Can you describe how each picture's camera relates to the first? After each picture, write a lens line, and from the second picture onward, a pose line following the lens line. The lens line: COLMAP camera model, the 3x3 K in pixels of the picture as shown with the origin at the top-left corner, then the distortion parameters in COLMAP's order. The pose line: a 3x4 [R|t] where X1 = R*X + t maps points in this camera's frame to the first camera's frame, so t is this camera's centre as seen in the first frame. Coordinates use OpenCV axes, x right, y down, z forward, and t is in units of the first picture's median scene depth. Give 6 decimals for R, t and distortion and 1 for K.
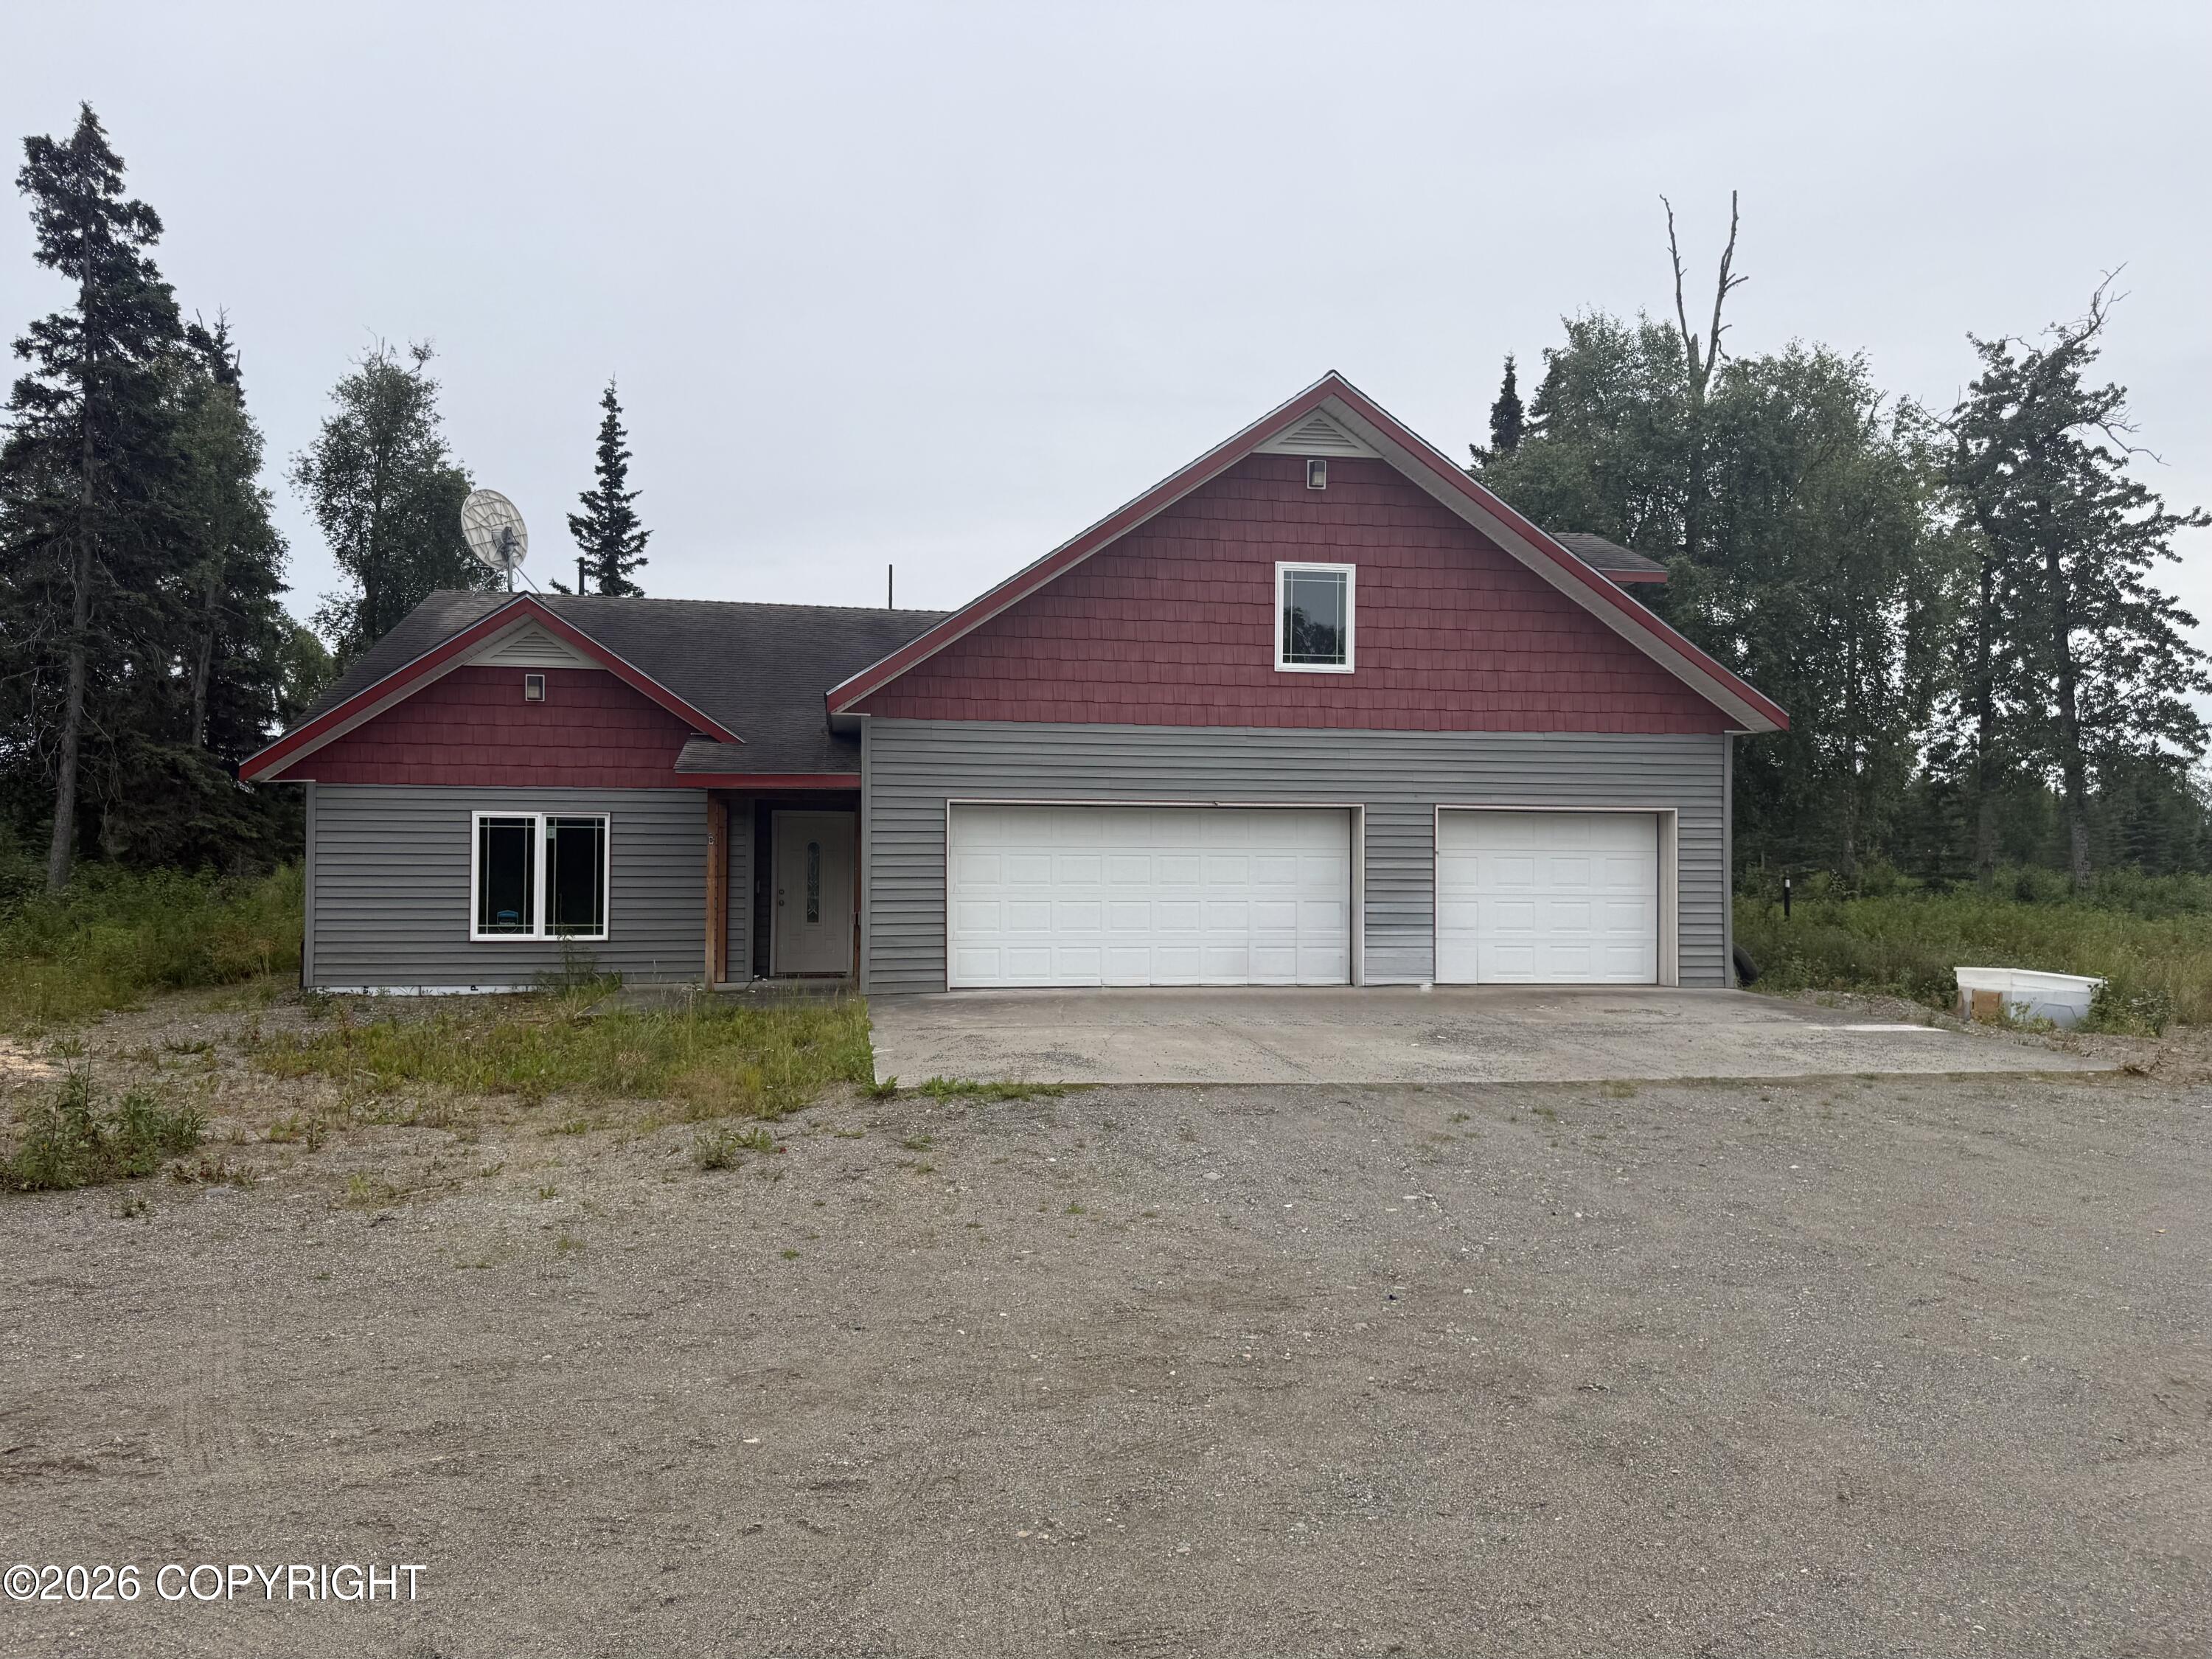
lens RADIAL K [[1565.5, 0, 1103.7], [0, 1565.5, 838.2], [0, 0, 1]] dist [0.026496, -0.023919]
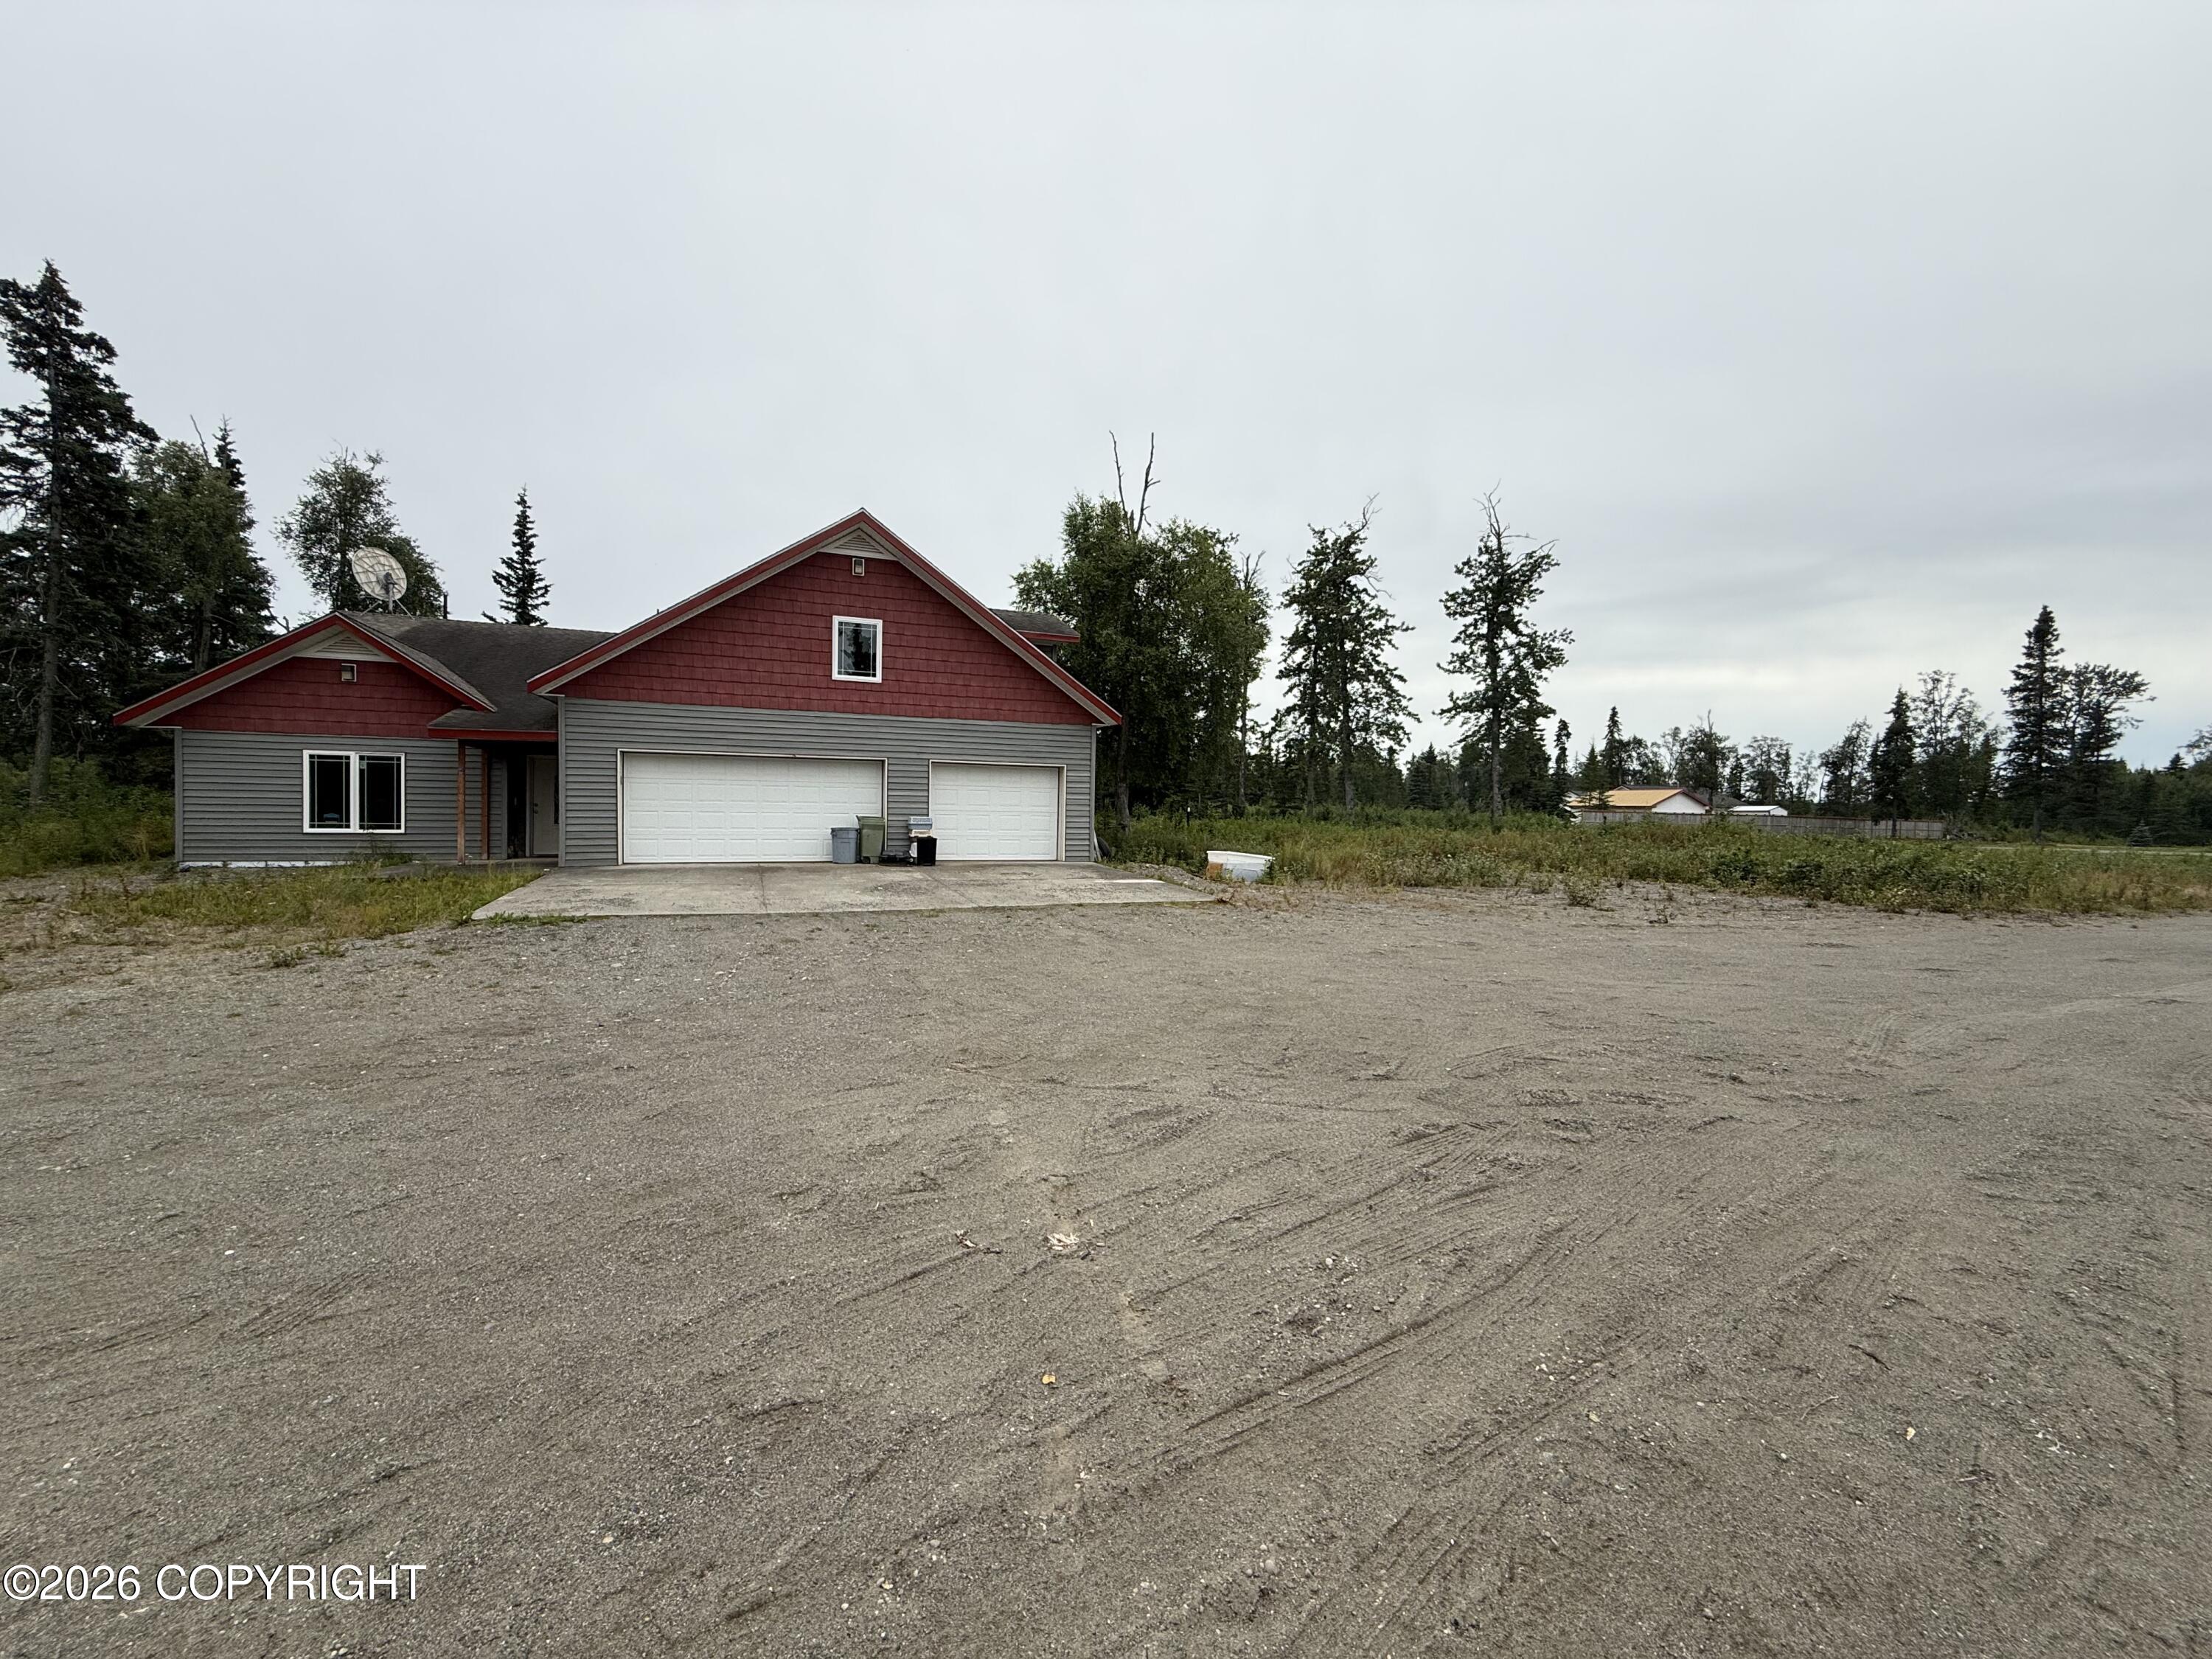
lens RADIAL K [[884.4, 0, 1108.6], [0, 884.4, 823.9], [0, 0, 1]] dist [-0.006684, 0.000925]
pose [[0.978113, 0.007824, 0.207929, 0.150738], [-0.016458, 0.999071, 0.039825, 0.006100], [-0.207424, -0.042375, 0.977333, -0.017691]]
